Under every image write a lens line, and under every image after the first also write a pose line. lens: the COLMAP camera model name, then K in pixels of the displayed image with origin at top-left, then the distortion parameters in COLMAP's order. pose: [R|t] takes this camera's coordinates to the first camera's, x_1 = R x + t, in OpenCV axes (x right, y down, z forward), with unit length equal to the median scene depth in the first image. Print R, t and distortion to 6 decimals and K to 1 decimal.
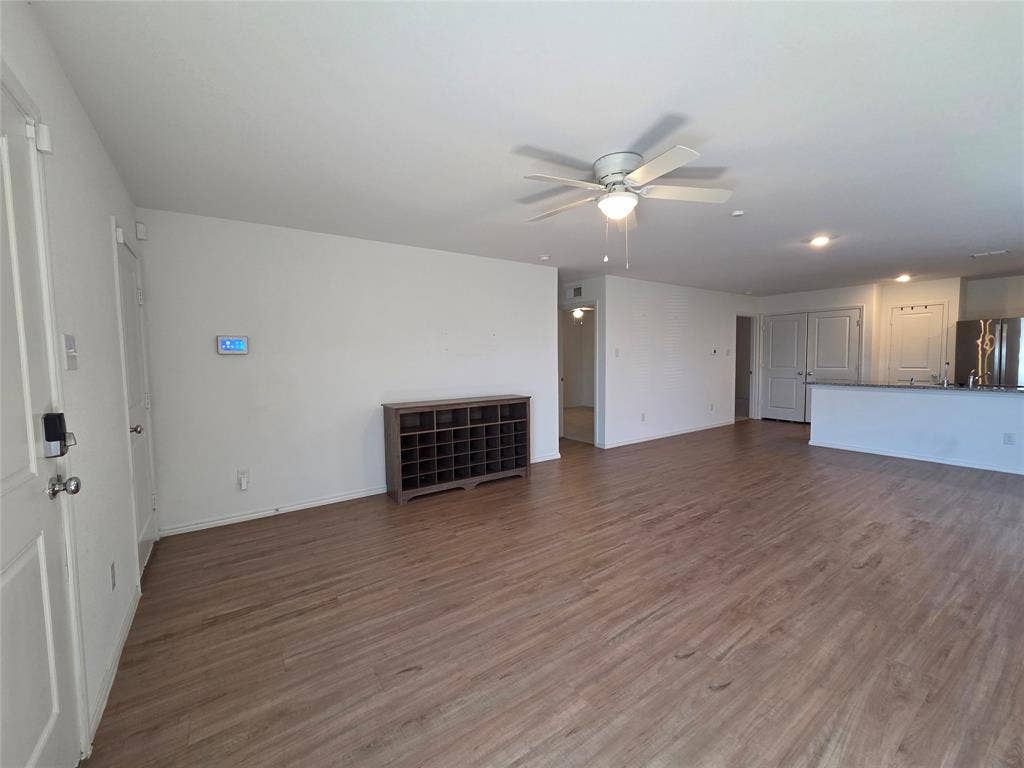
lens RADIAL K [[420.3, 0, 512.0], [0, 420.3, 384.0], [0, 0, 1]] dist [0.000396, 0.000049]
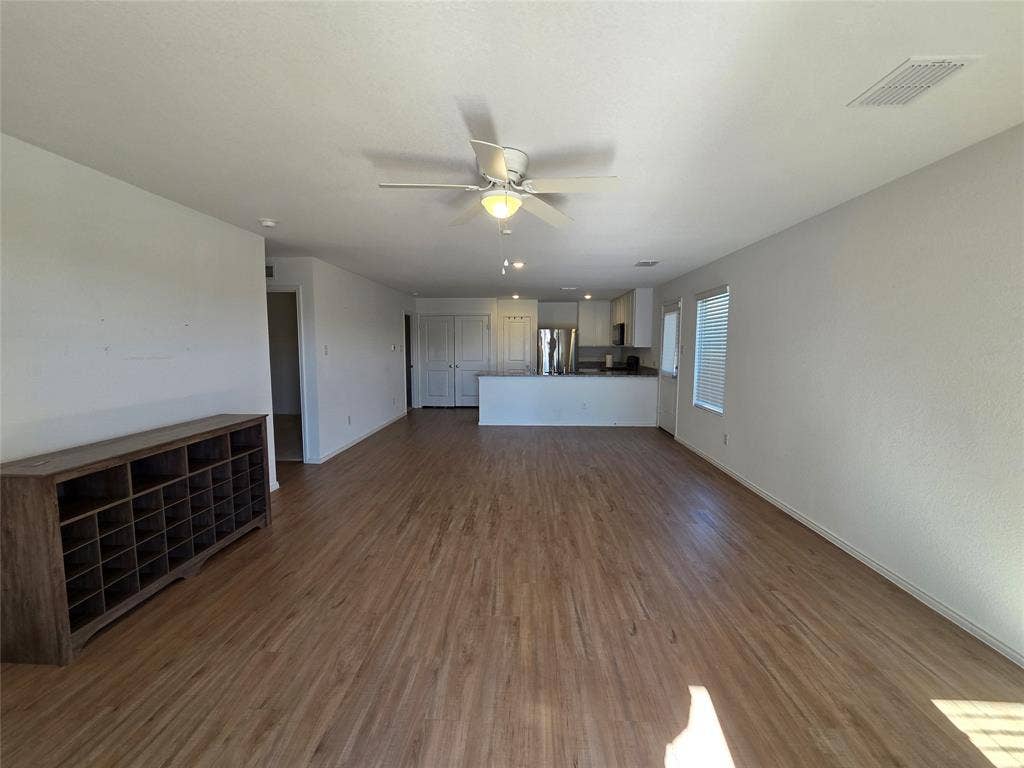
lens RADIAL K [[420.3, 0, 512.0], [0, 420.3, 384.0], [0, 0, 1]] dist [0.000396, 0.000049]
pose [[0.607162, -0.062014, 0.792155, -0.319240], [0.042452, 0.998058, 0.045594, -0.044850], [-0.793443, 0.005946, 0.608615, 0.269421]]
